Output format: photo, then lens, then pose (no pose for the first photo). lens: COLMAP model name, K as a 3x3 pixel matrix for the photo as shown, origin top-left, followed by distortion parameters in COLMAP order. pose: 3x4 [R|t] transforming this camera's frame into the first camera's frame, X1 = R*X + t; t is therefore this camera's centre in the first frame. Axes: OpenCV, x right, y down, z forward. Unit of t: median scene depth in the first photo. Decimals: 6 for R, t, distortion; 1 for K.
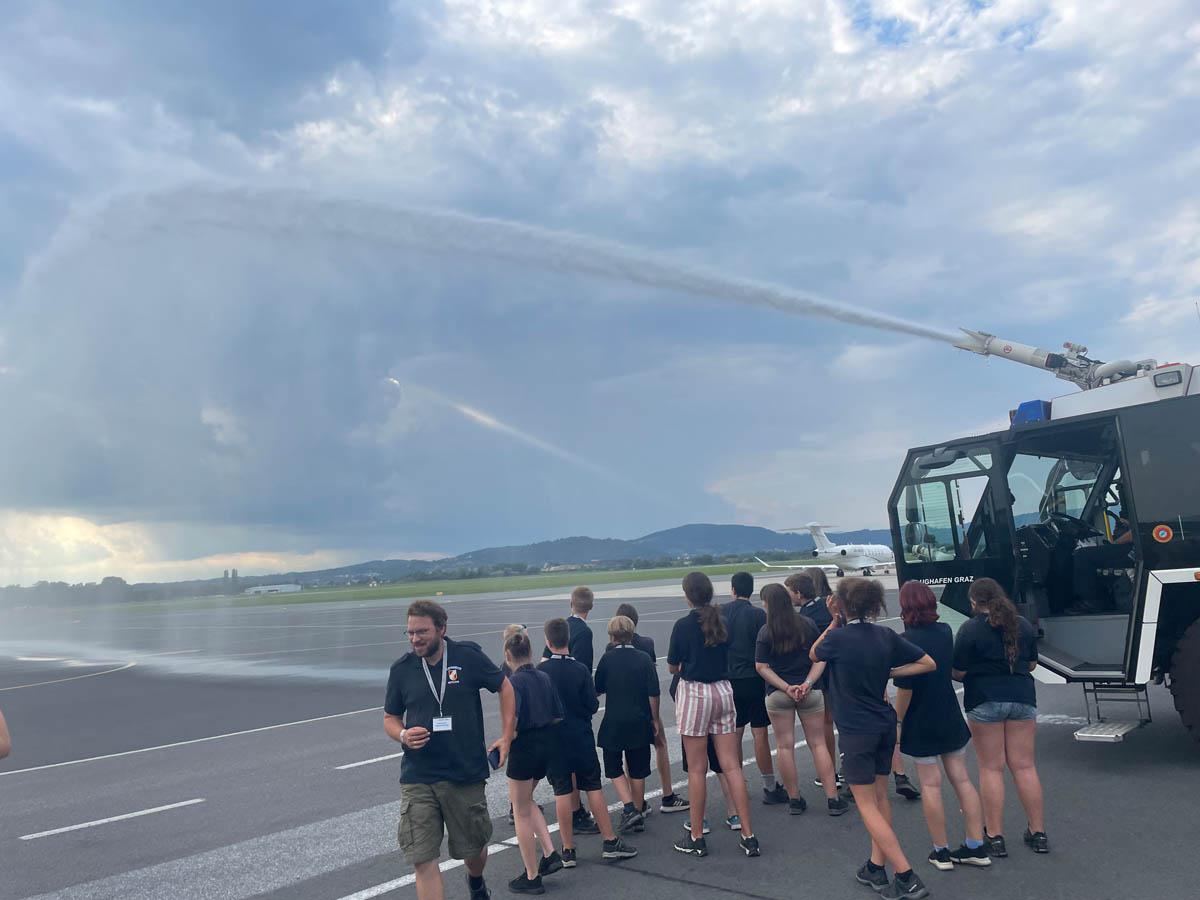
lens RADIAL K [[914.9, 0, 600.7], [0, 914.9, 425.1], [0, 0, 1]] dist [0.002724, -0.073457]
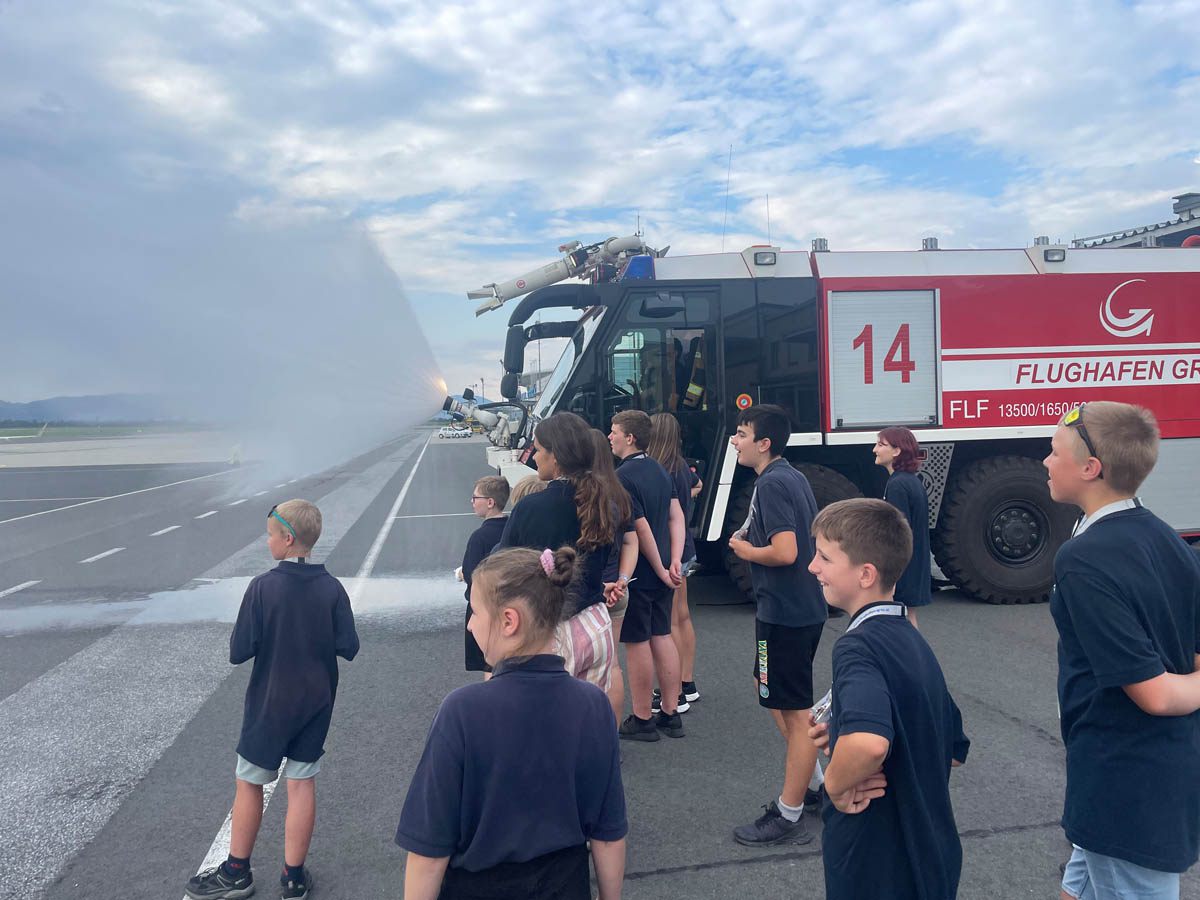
lens RADIAL K [[910.5, 0, 600.0], [0, 910.5, 450.0], [0, 0, 1]] dist [0.120731, -0.167962]
pose [[0.584673, 0.026298, 0.810843, -0.043345], [-0.147184, 0.986327, 0.074139, 0.014488], [-0.797806, -0.162690, 0.580549, 0.059633]]
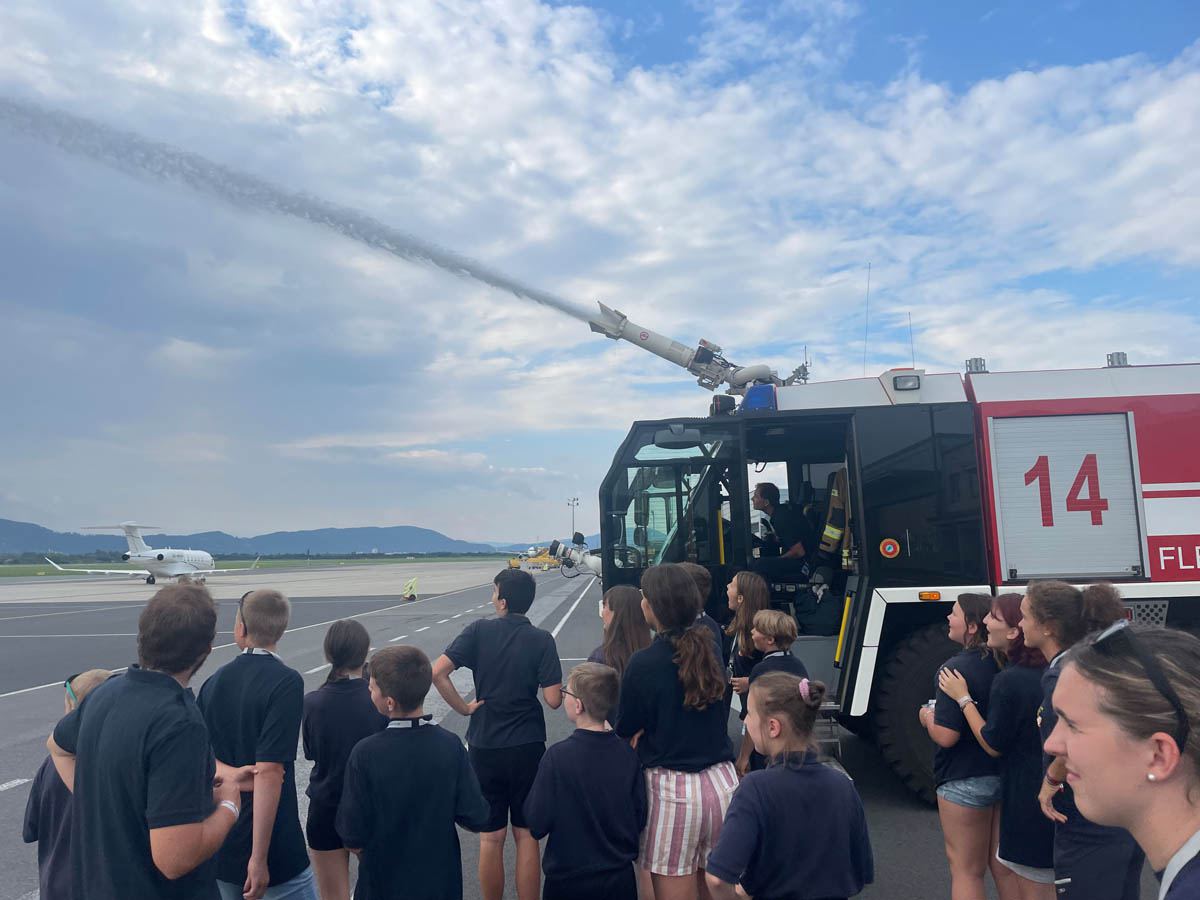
lens RADIAL K [[900.9, 0, 561.4], [0, 900.9, 439.6], [0, 0, 1]] dist [0.003431, -0.005356]
pose [[0.752742, 0.138427, 0.643597, -0.027906], [-0.139210, 0.989005, -0.049901, 0.012384], [-0.643428, -0.052033, 0.763736, 0.062938]]
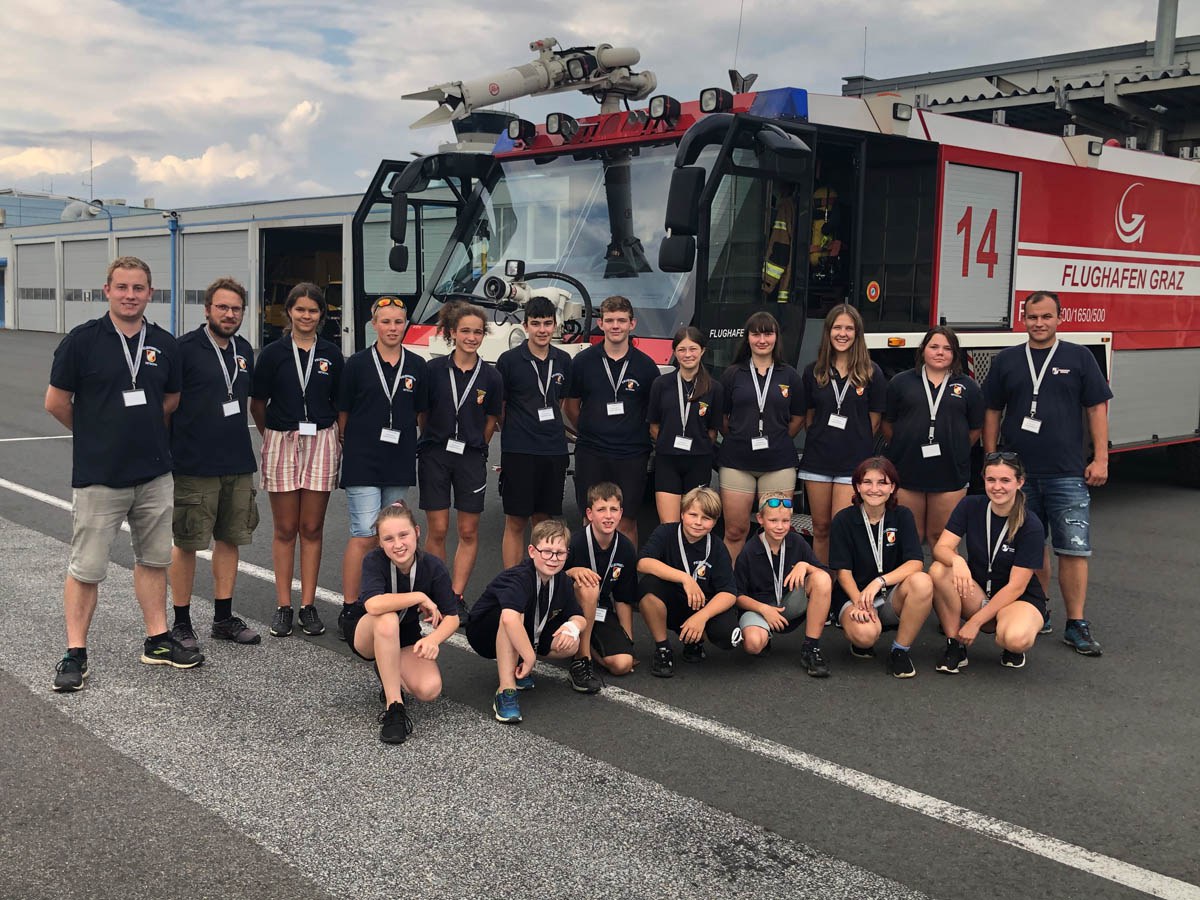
lens RADIAL K [[1255.6, 0, 600.0], [0, 1255.6, 450.0], [0, 0, 1]] dist [0.157712, -0.289859]
pose [[0.034920, -0.043553, 0.998441, -0.072393], [-0.191373, 0.980271, 0.049453, 0.031118], [-0.980896, -0.192802, 0.025896, 0.144077]]
